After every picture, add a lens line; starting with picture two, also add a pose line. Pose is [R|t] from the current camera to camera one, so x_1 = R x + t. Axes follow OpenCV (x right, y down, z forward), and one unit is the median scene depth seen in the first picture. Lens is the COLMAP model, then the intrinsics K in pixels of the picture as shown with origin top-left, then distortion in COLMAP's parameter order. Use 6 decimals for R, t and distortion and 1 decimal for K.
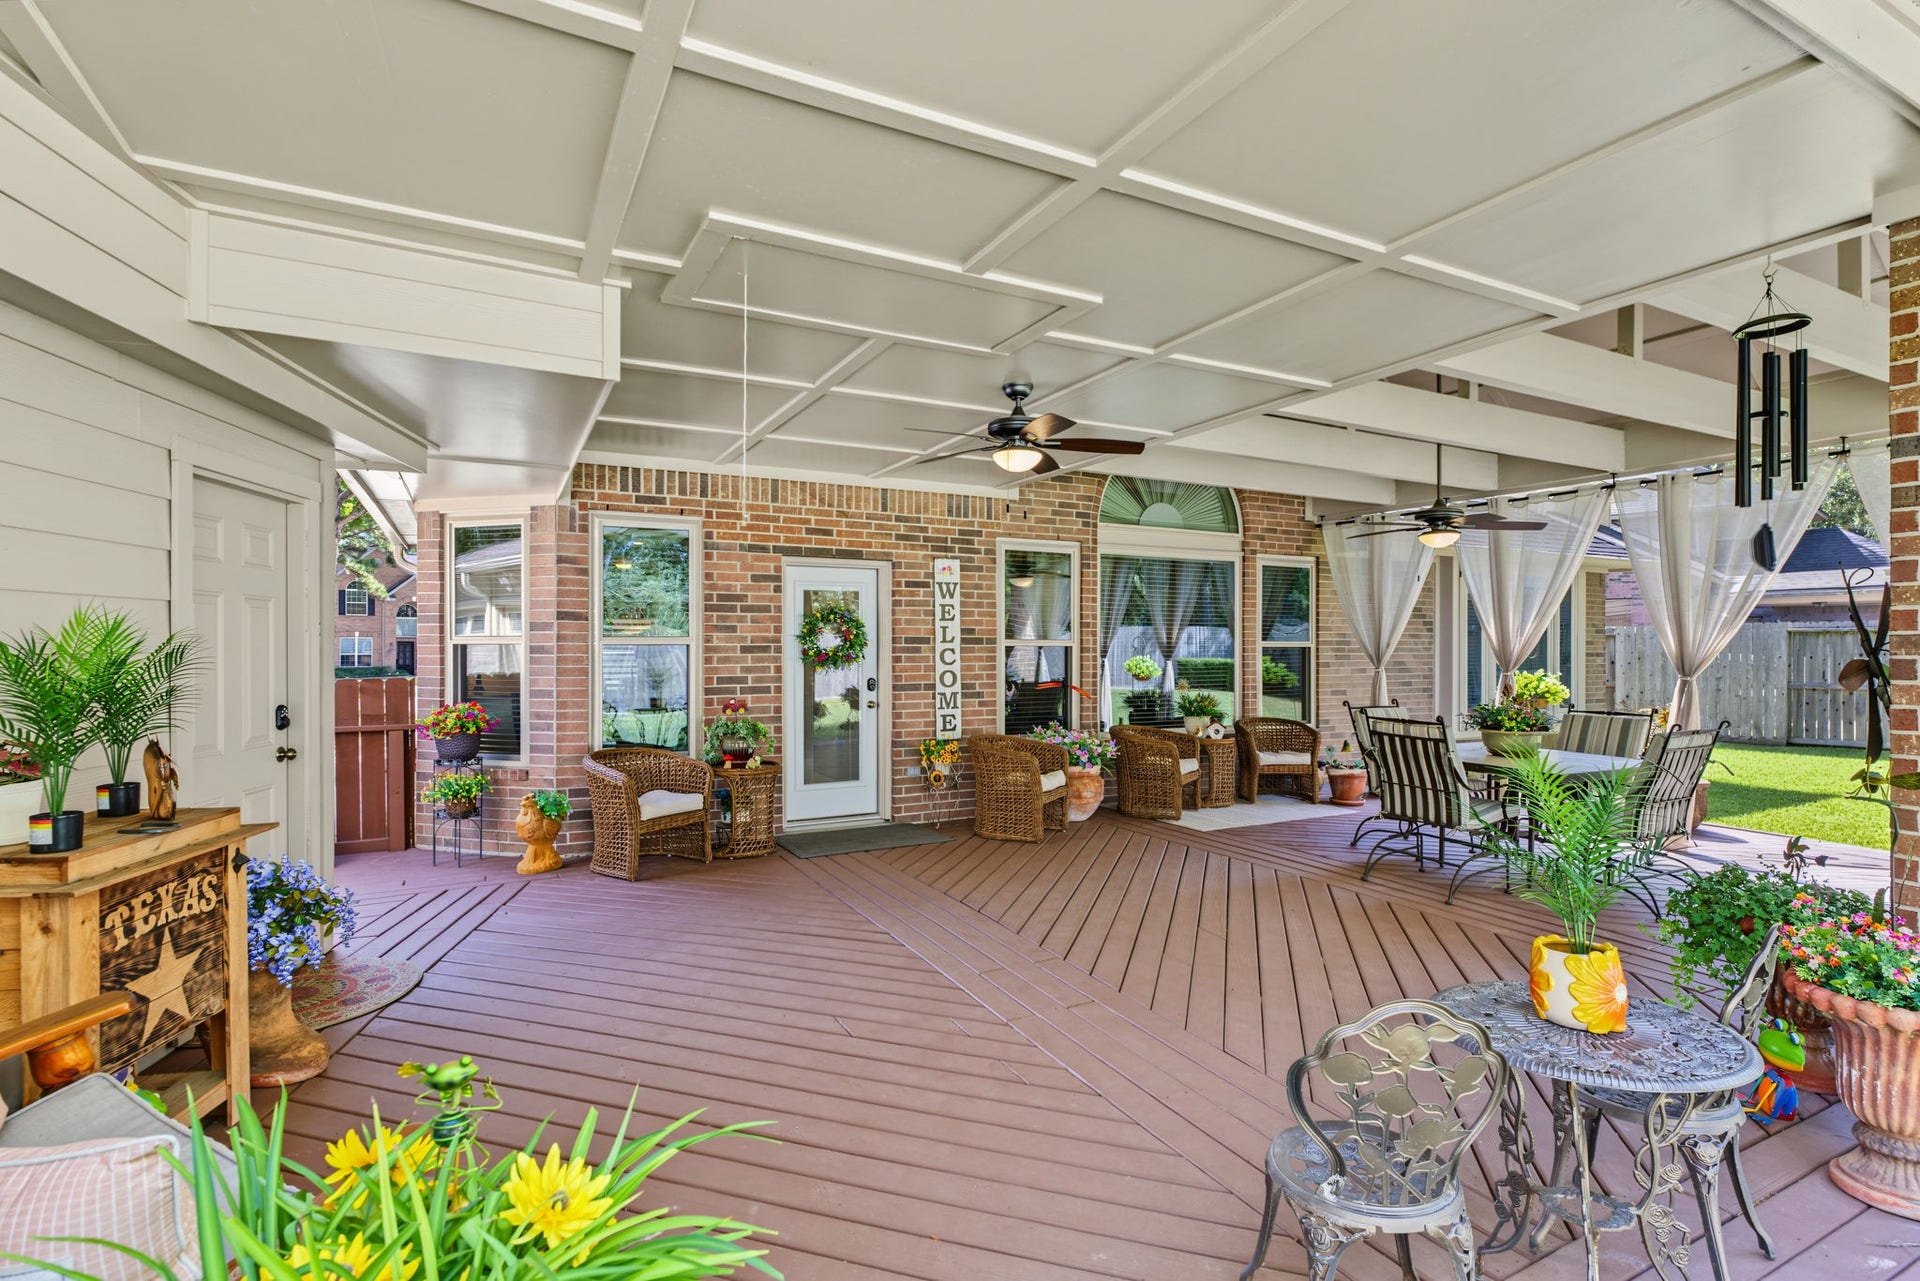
lens RADIAL K [[922.9, 0, 960.0], [0, 922.9, 640.5], [0, 0, 1]] dist [-0.000171, -0.000106]
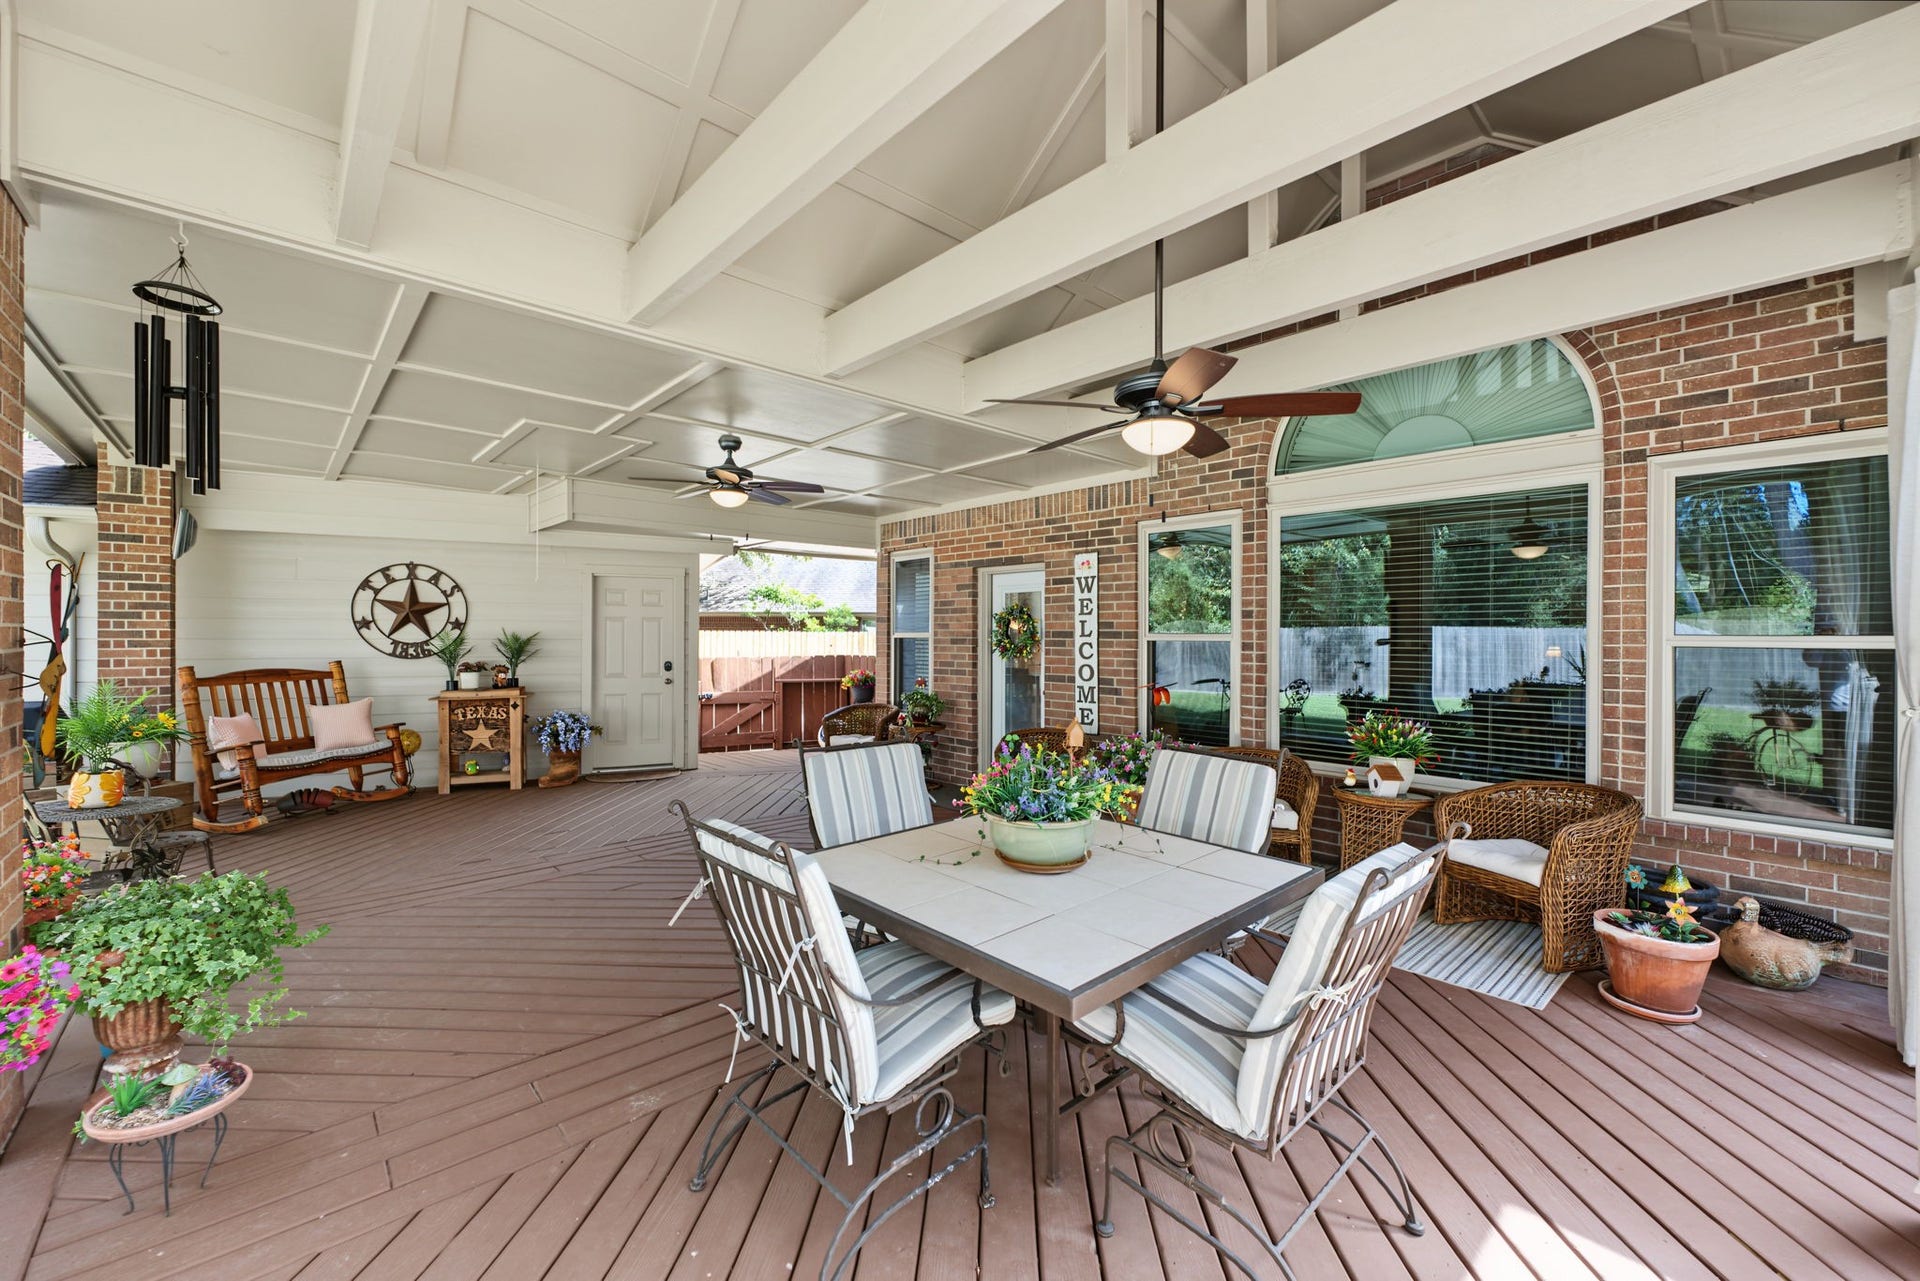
lens RADIAL K [[774.9, 0, 956.7], [0, 774.9, 634.2], [0, 0, 1]] dist [0.000283, 0.000308]
pose [[0.242506, -0.001240, -0.970149, 0.812317], [0.000567, 0.999999, -0.001136, 0.000562], [0.970150, -0.000275, 0.242507, 0.696275]]
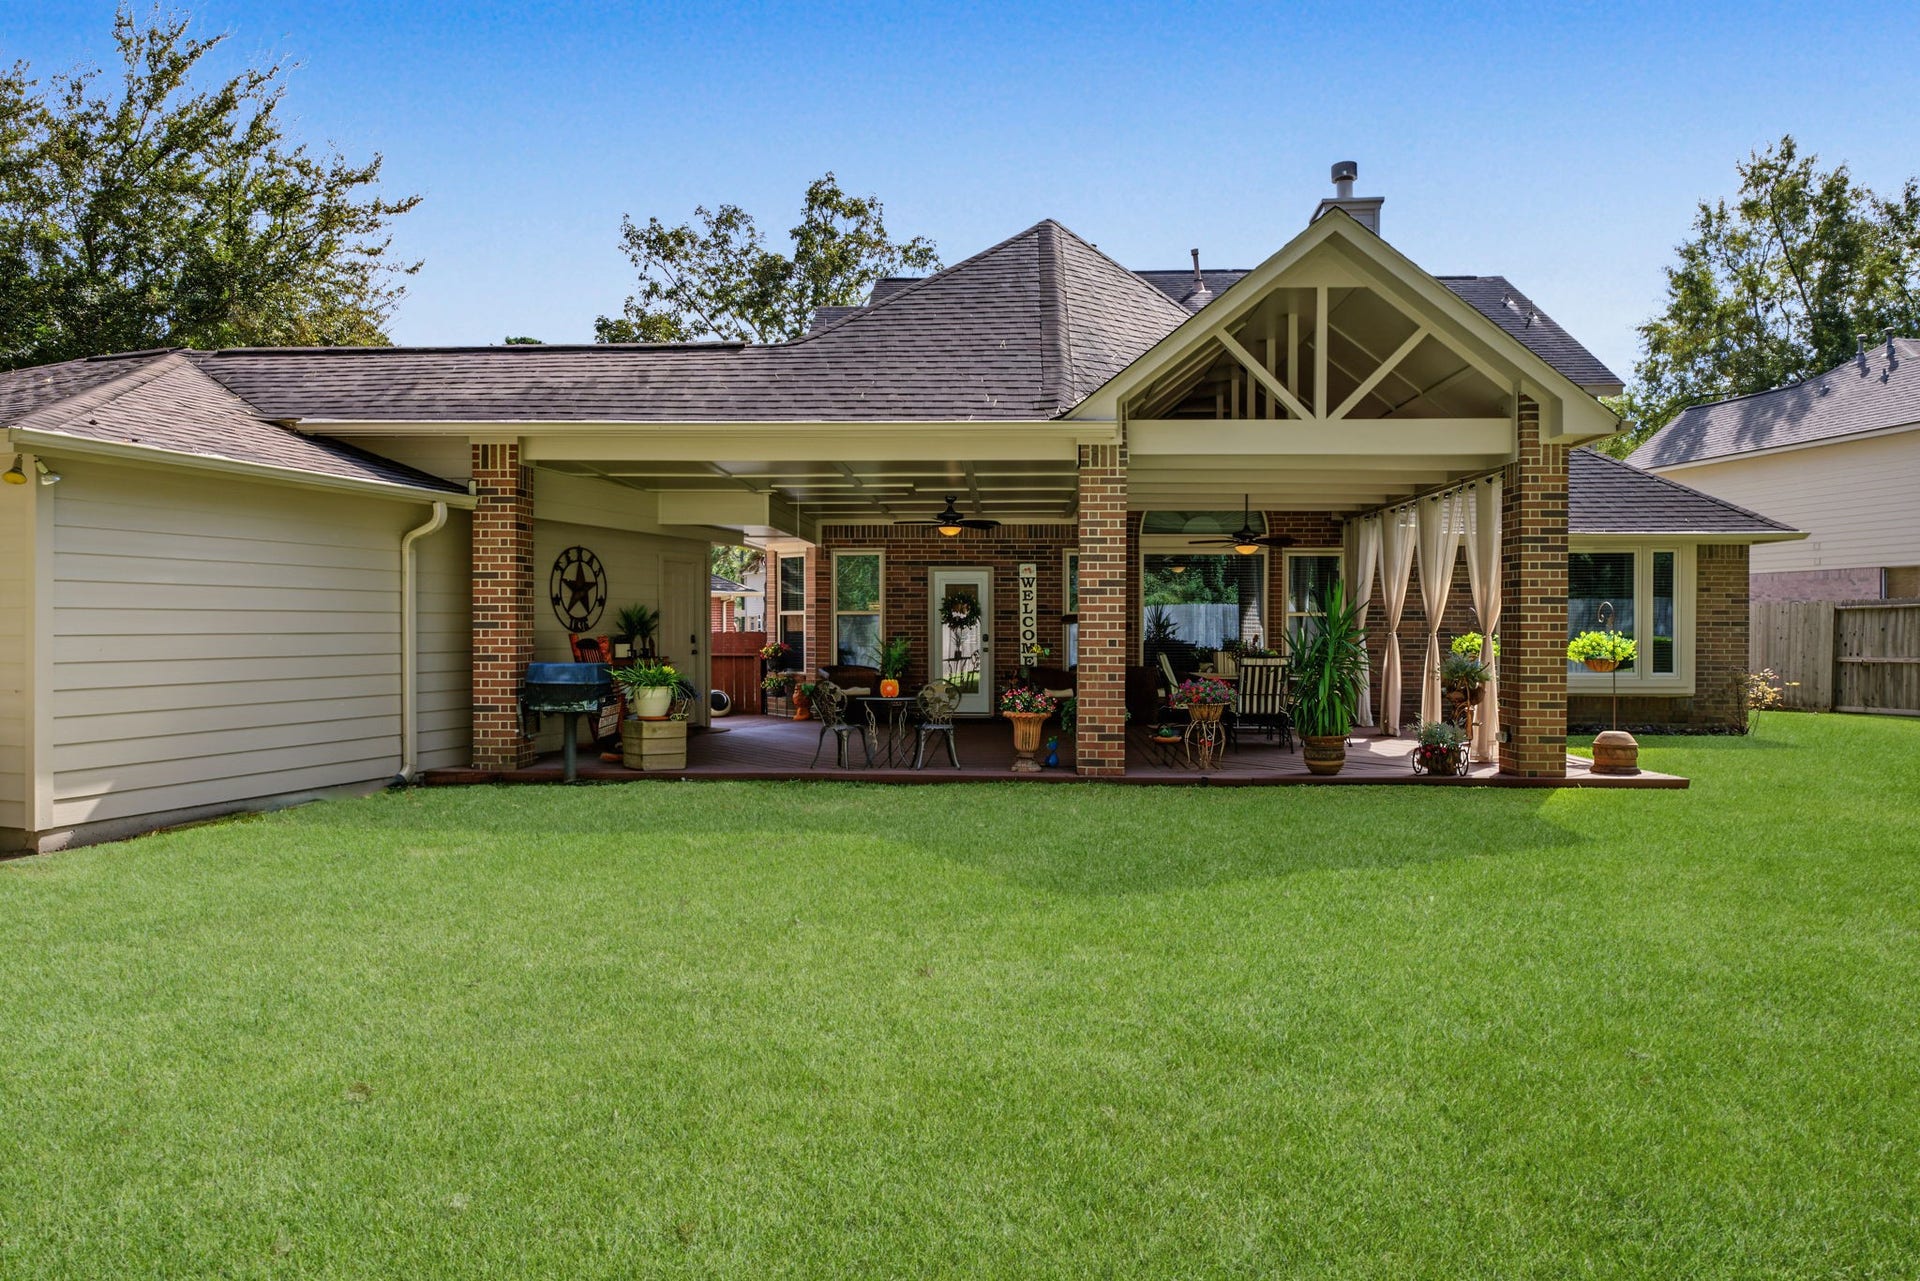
lens RADIAL K [[1205.6, 0, 960.0], [0, 1205.6, 640.5], [0, 0, 1]] dist [-0.001268, -0.000332]
pose [[0.865115, 0.004997, -0.501549, 1.033783], [0.003226, 0.999874, 0.015526, 0.017974], [0.501563, -0.015050, 0.864990, -1.012502]]
